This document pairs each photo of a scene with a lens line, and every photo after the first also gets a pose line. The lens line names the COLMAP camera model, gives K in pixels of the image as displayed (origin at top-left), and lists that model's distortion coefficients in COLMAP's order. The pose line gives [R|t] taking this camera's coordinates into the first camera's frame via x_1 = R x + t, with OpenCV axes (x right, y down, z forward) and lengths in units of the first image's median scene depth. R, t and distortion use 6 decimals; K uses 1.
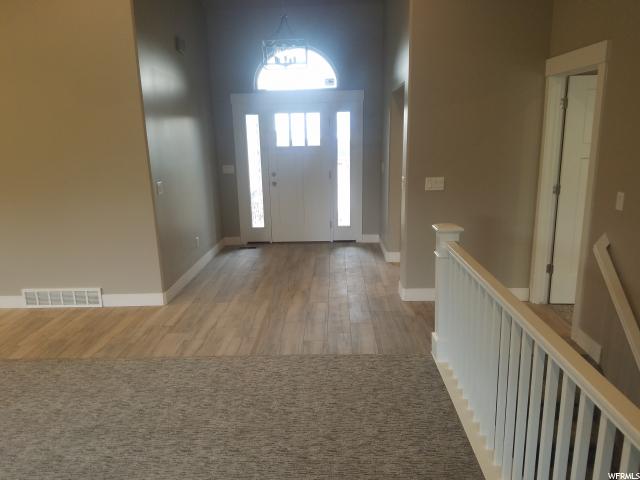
lens RADIAL K [[487.7, 0, 320.0], [0, 487.7, 240.0], [0, 0, 1]] dist [-0.004739, -0.002765]
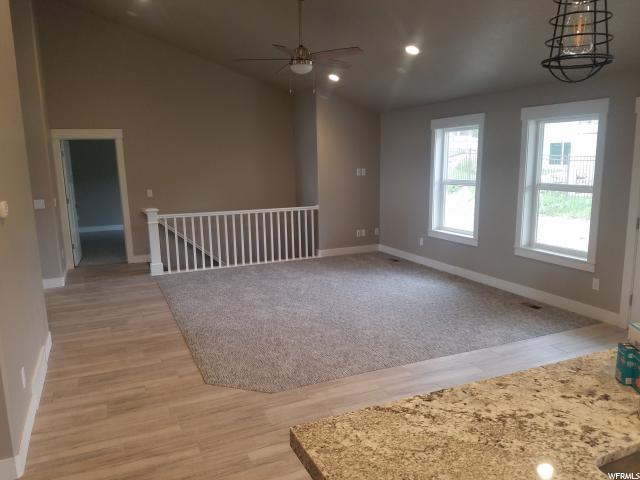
lens RADIAL K [[487.7, 0, 320.0], [0, 487.7, 240.0], [0, 0, 1]] dist [-0.004739, -0.002765]
pose [[-0.428345, -0.114140, 0.896378, -1.557379], [0.233402, 0.944352, 0.231782, -0.175914], [-0.872952, 0.308499, -0.377868, 0.951417]]
